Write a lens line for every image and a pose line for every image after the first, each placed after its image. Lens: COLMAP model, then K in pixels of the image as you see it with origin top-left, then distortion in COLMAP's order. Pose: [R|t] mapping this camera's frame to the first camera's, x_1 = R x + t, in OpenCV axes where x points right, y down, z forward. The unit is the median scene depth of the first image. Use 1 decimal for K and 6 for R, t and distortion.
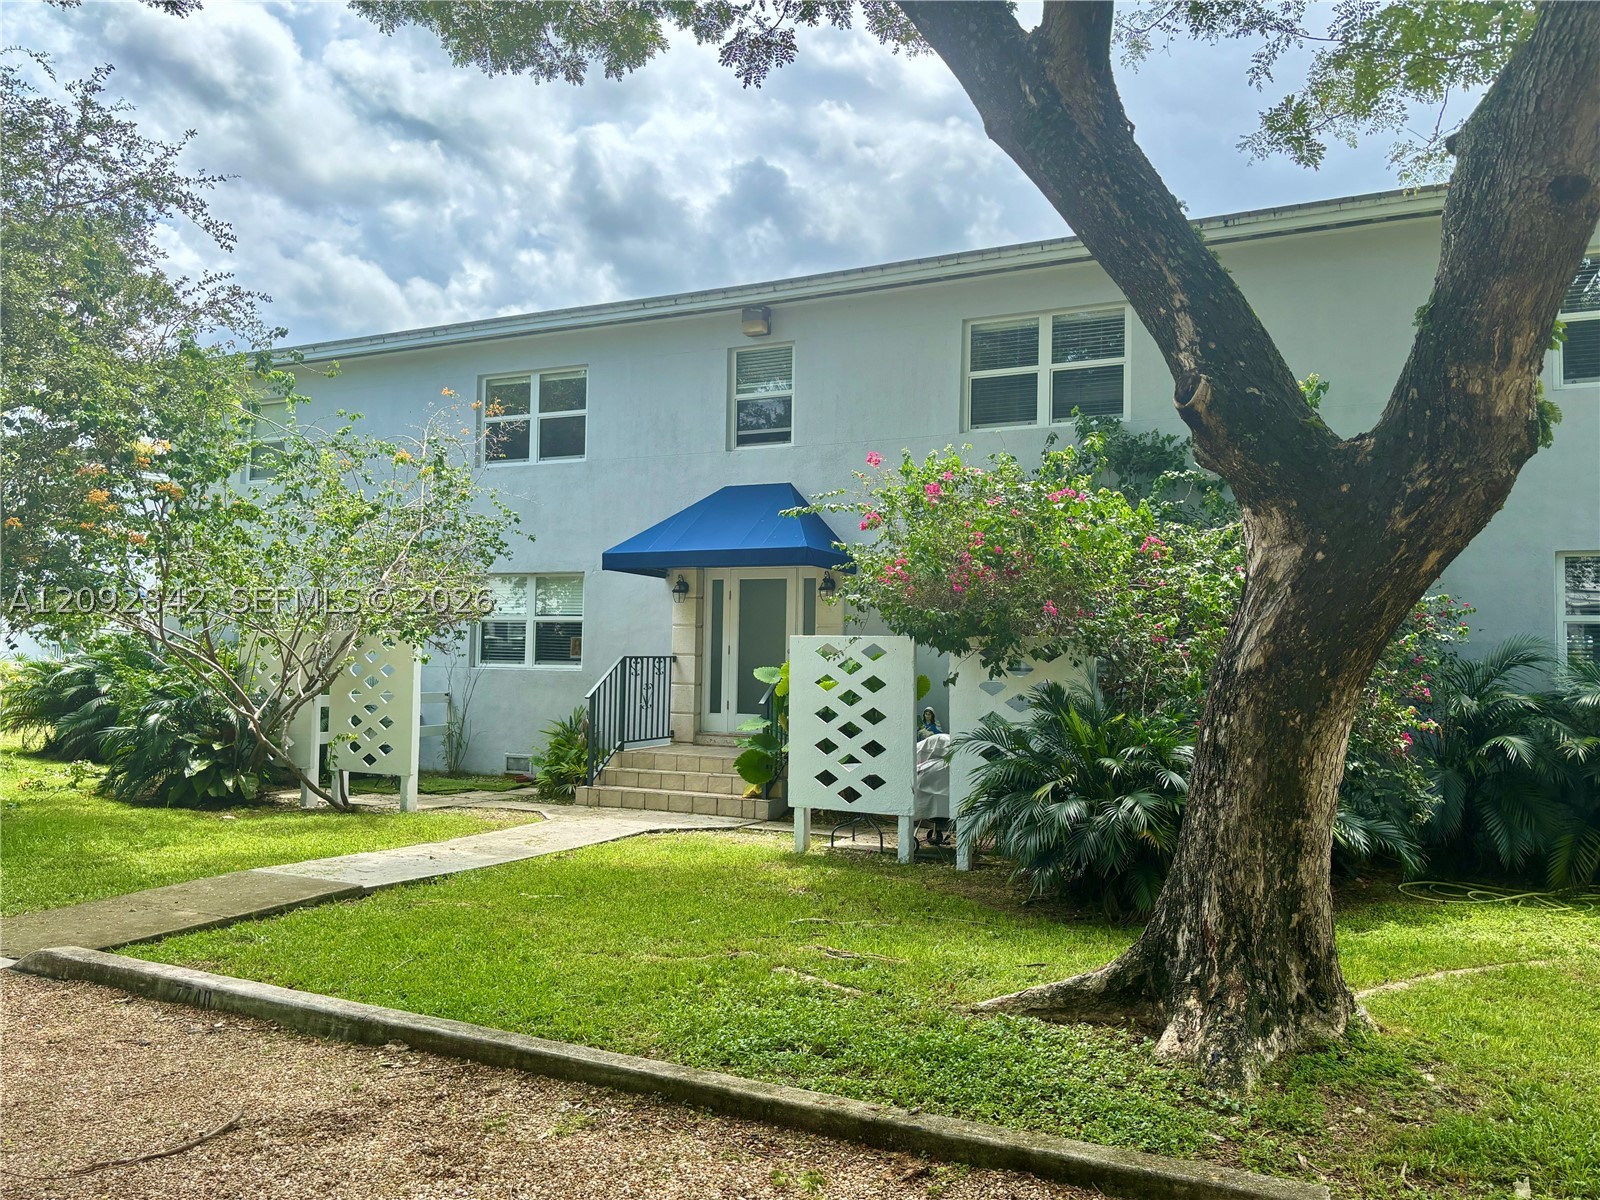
lens RADIAL K [[1221.9, 0, 800.0], [0, 1221.9, 600.0], [0, 0, 1]] dist [-0.005283, -0.001376]
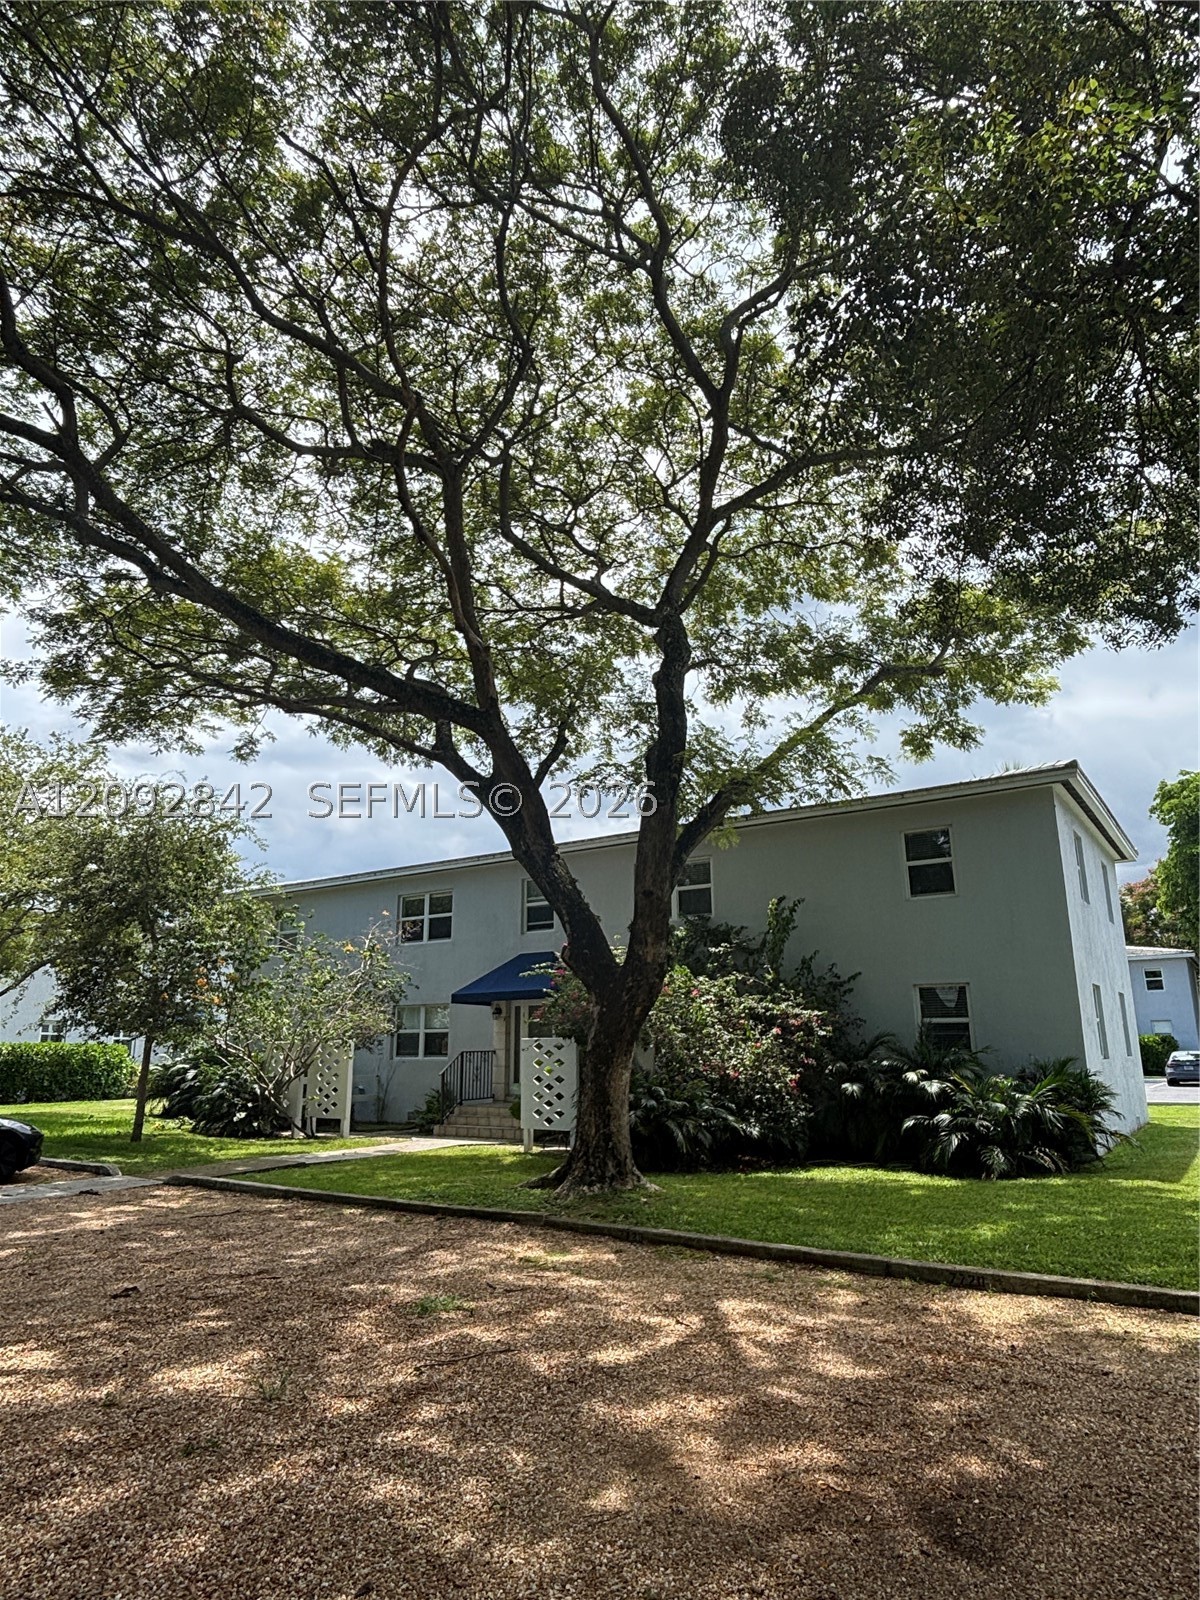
lens RADIAL K [[1024.0, 0, 600.0], [0, 1024.0, 800.0], [0, 0, 1]] dist [0.050124, -0.000260]
pose [[0.989025, -0.055886, -0.136769, 0.320086], [0.029093, 0.981243, -0.190569, -0.027030], [0.144854, 0.184498, 0.972100, -0.601354]]
